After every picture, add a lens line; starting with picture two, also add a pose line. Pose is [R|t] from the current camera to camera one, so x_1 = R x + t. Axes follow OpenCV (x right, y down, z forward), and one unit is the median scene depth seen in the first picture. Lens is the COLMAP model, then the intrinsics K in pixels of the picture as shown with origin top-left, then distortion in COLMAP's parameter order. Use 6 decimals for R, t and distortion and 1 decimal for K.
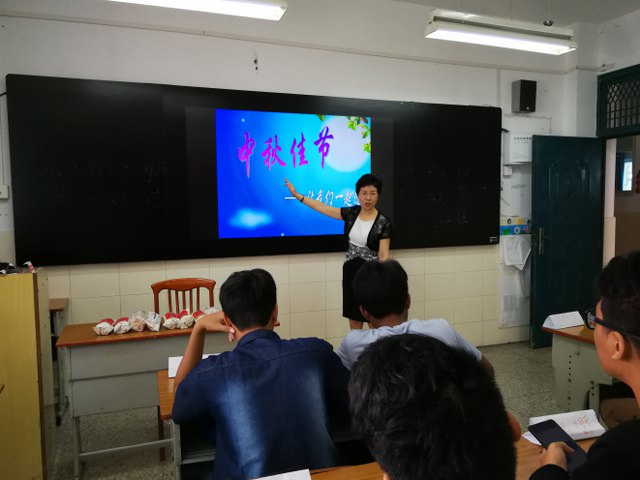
lens RADIAL K [[505.0, 0, 318.6], [0, 505.0, 241.3], [0, 0, 1]] dist [0.011305, 0.001466]
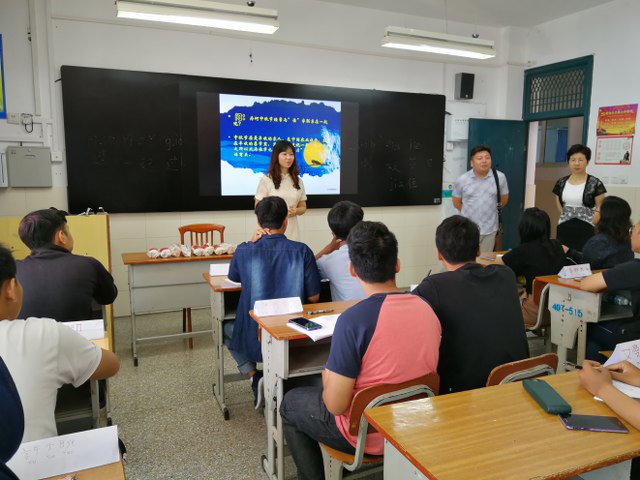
lens RADIAL K [[505.0, 0, 321.8], [0, 505.0, 240.3], [0, 0, 1]] dist [0.011305, 0.001466]
pose [[0.998335, 0.011863, 0.056448, -0.011147], [-0.015754, 0.997492, 0.068999, 0.012592], [-0.055488, -0.069774, 0.996018, -0.253134]]
